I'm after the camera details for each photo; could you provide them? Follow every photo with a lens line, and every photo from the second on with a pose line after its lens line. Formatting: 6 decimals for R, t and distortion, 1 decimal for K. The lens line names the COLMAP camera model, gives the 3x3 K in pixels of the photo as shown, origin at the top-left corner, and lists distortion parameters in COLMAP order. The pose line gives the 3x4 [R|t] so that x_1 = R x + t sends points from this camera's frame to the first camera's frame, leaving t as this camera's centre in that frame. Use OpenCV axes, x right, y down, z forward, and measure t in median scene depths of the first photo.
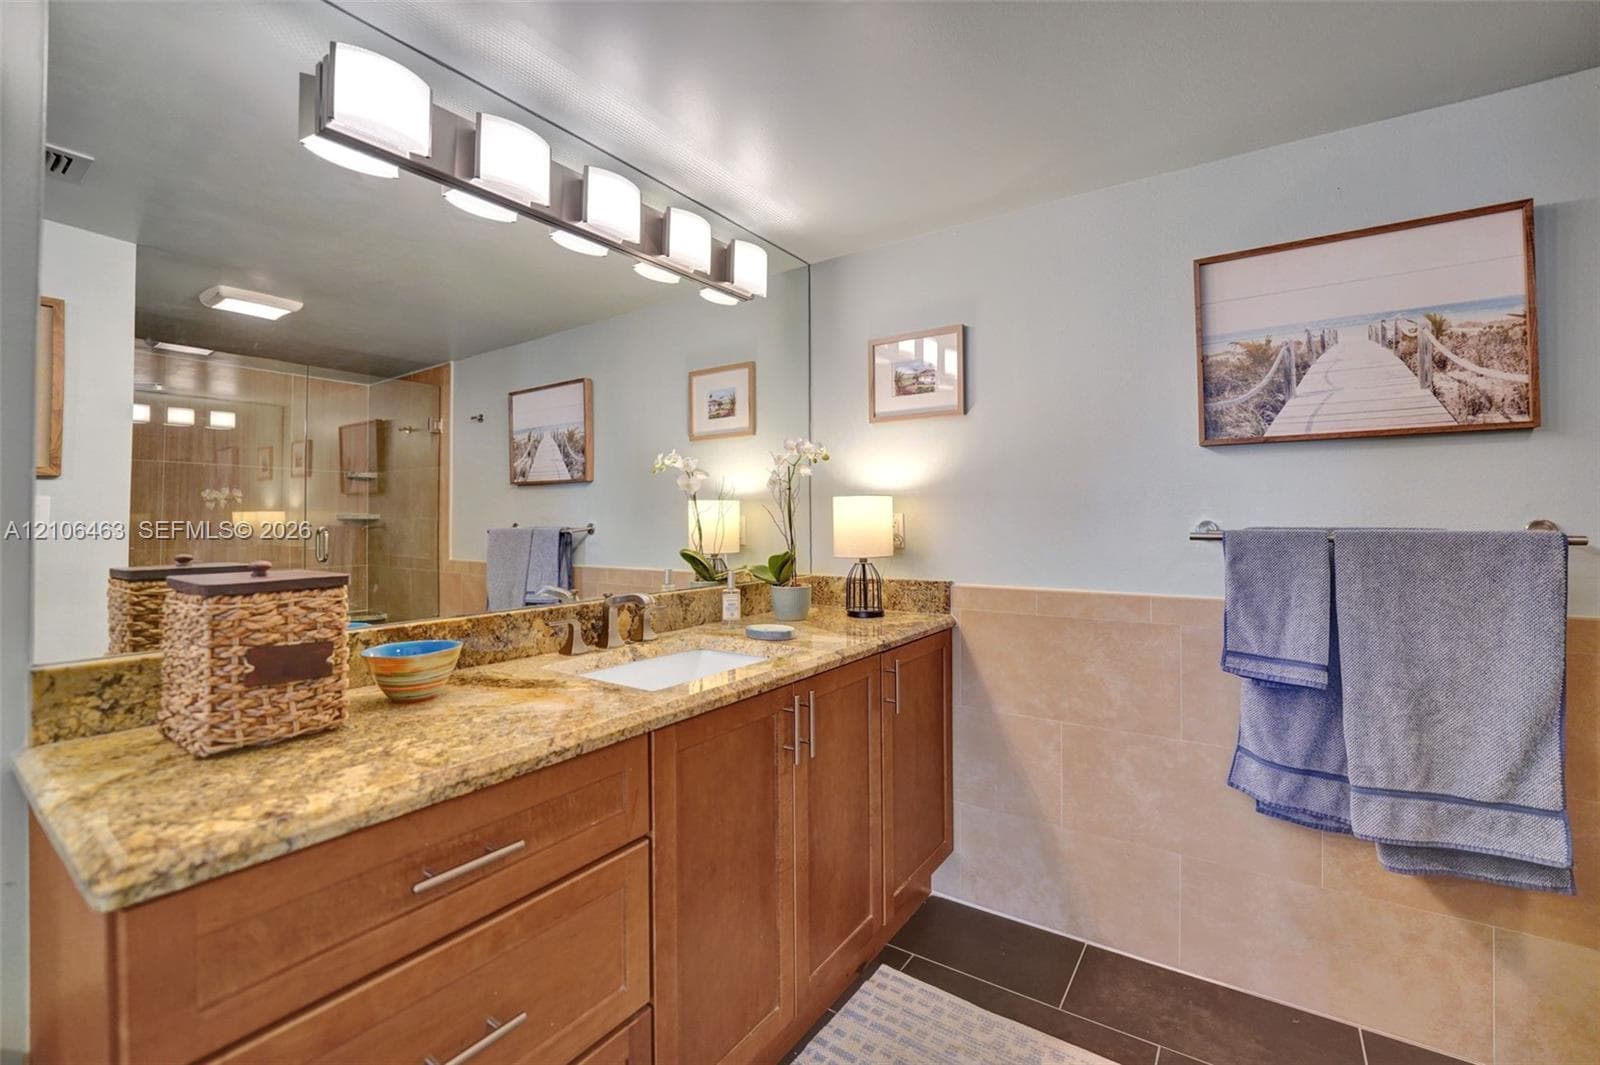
lens RADIAL K [[670.7, 0, 800.1], [0, 670.7, 509.6], [0, 0, 1]] dist [-0.024360, -0.000060]
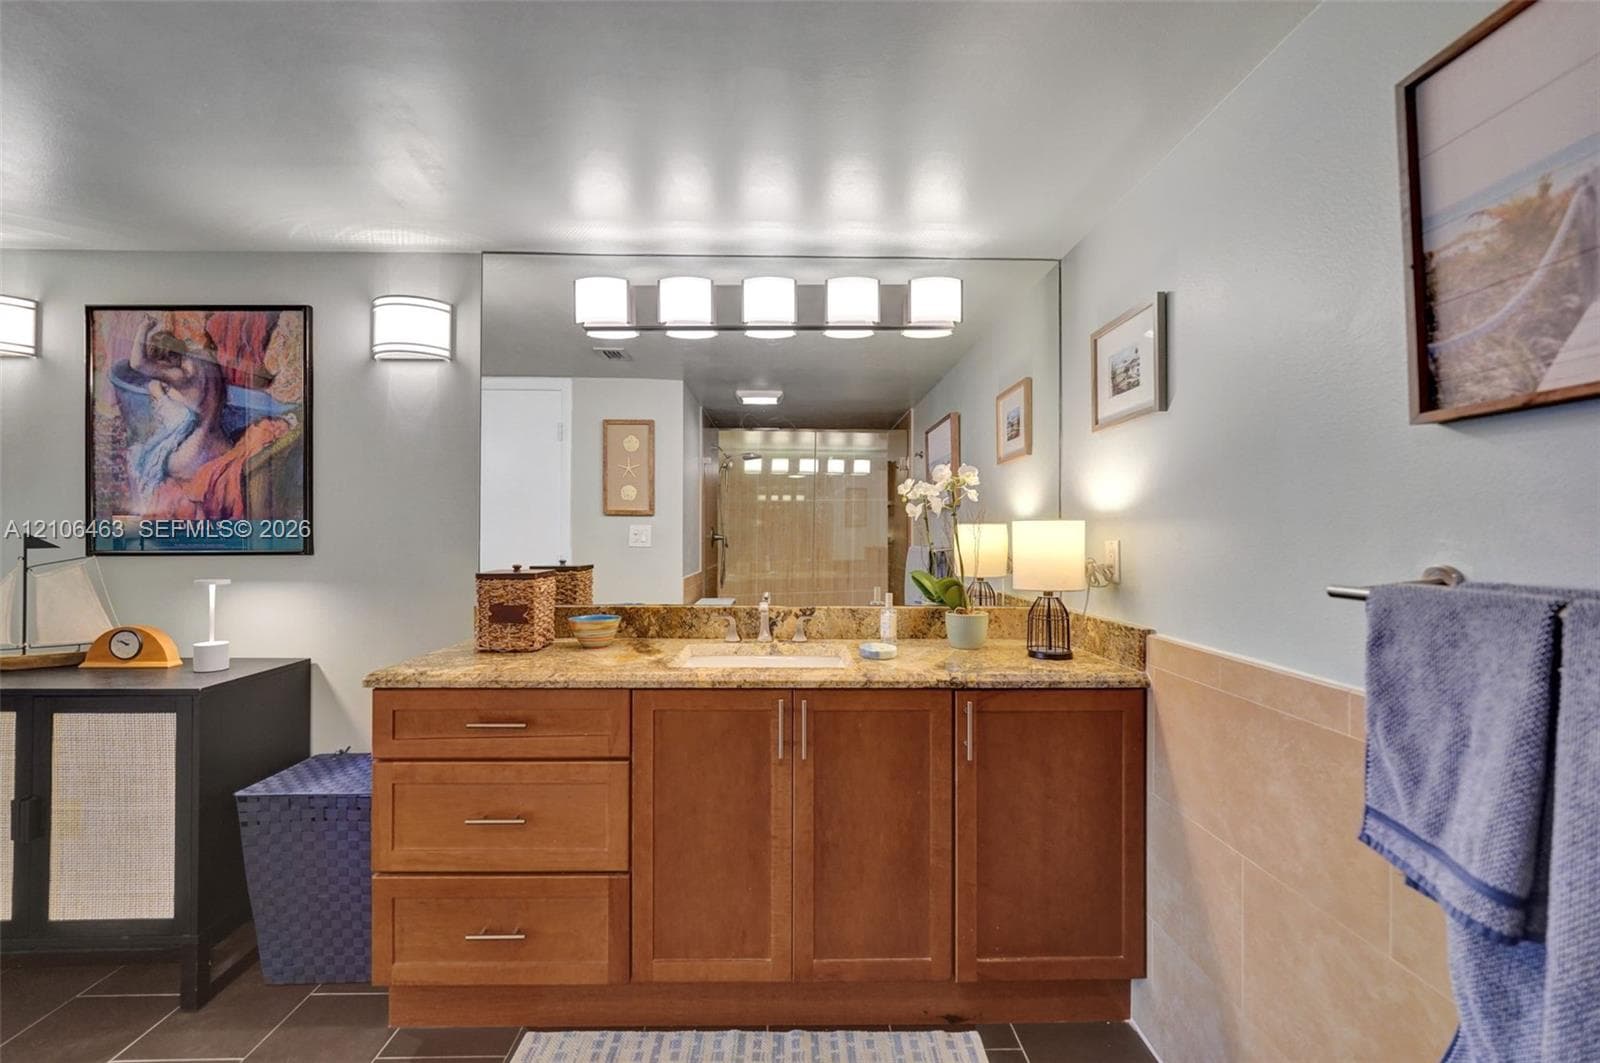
lens RADIAL K [[656.1, 0, 800.0], [0, 656.1, 531.5], [0, 0, 1]] dist [-0.001498, 0.000370]
pose [[0.583345, 0.001968, -0.812222, 0.753742], [0.007473, 0.999942, 0.007790, -0.018245], [0.812190, -0.010614, 0.583296, 0.290705]]
